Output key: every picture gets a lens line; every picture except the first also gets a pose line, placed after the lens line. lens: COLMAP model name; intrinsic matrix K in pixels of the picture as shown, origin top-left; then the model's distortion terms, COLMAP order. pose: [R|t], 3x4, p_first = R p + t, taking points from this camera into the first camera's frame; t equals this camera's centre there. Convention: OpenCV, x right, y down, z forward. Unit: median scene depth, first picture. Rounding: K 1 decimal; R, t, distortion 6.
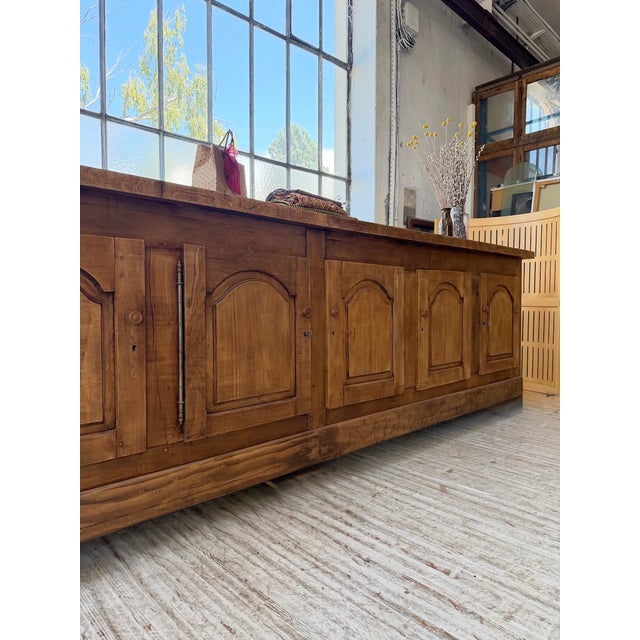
lens RADIAL K [[453.3, 0, 324.5], [0, 453.3, 320.7], [0, 0, 1]] dist [0.078023, -0.124635]
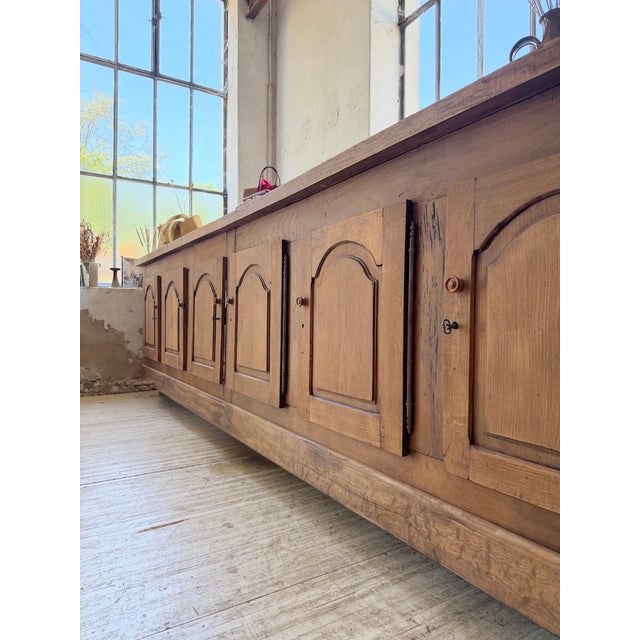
lens RADIAL K [[454.0, 0, 318.9], [0, 454.0, 317.6], [0, 0, 1]] dist [0.038797, -0.052458]
pose [[-0.208146, -0.001344, -0.978097, 1.033172], [-0.049484, 0.998733, 0.009158, 0.000344], [0.976845, 0.050306, -0.207949, 1.411760]]
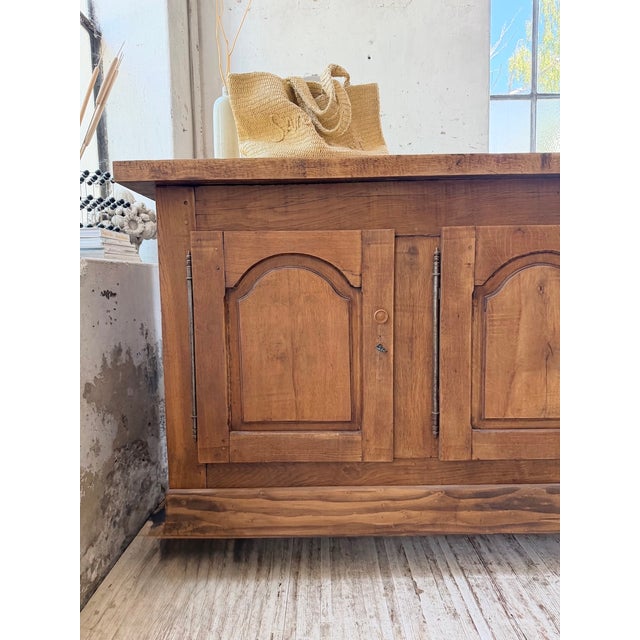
lens RADIAL K [[450.0, 0, 316.7], [0, 450.0, 319.5], [0, 0, 1]] dist [0.122192, -0.195581]
pose [[0.715011, 0.046757, -0.697548, -0.158446], [-0.010544, 0.998369, 0.056113, -0.023359], [0.699034, -0.032766, 0.714338, -0.059627]]
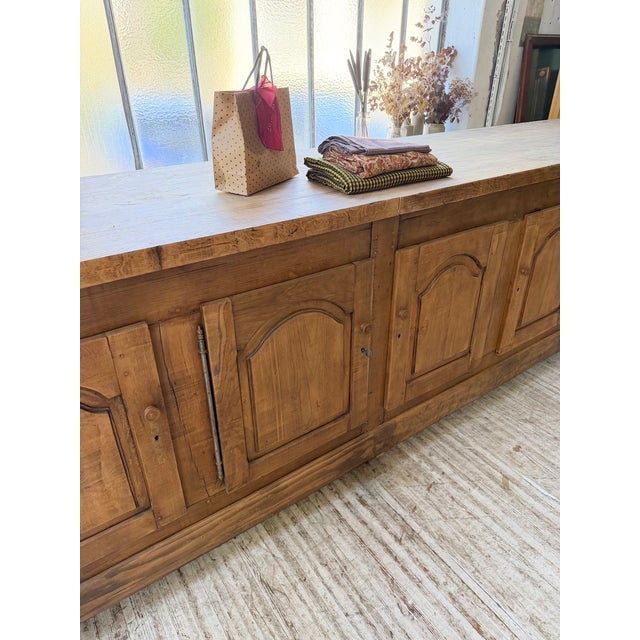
lens RADIAL K [[454.0, 0, 318.9], [0, 454.0, 317.6], [0, 0, 1]] dist [0.038797, -0.052458]
pose [[0.986798, 0.075308, -0.143384, -0.008840], [-0.001689, 0.890055, 0.455850, -0.363025], [0.161949, -0.449589, 0.878432, 0.275779]]
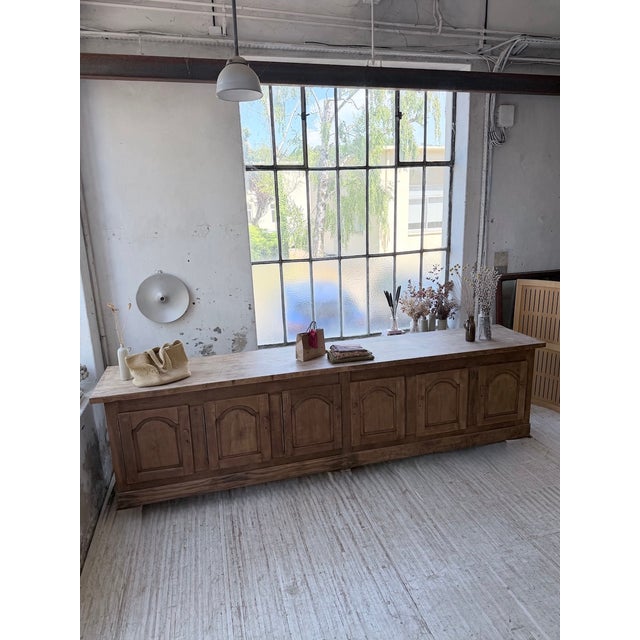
lens RADIAL K [[453.7, 0, 318.4], [0, 453.7, 321.0], [0, 0, 1]] dist [0.100410, -0.139273]
pose [[0.870634, 0.084324, -0.484651, 0.884416], [0.016324, 0.979704, 0.199783, -0.845427], [0.491661, -0.181849, 0.851587, -0.871176]]
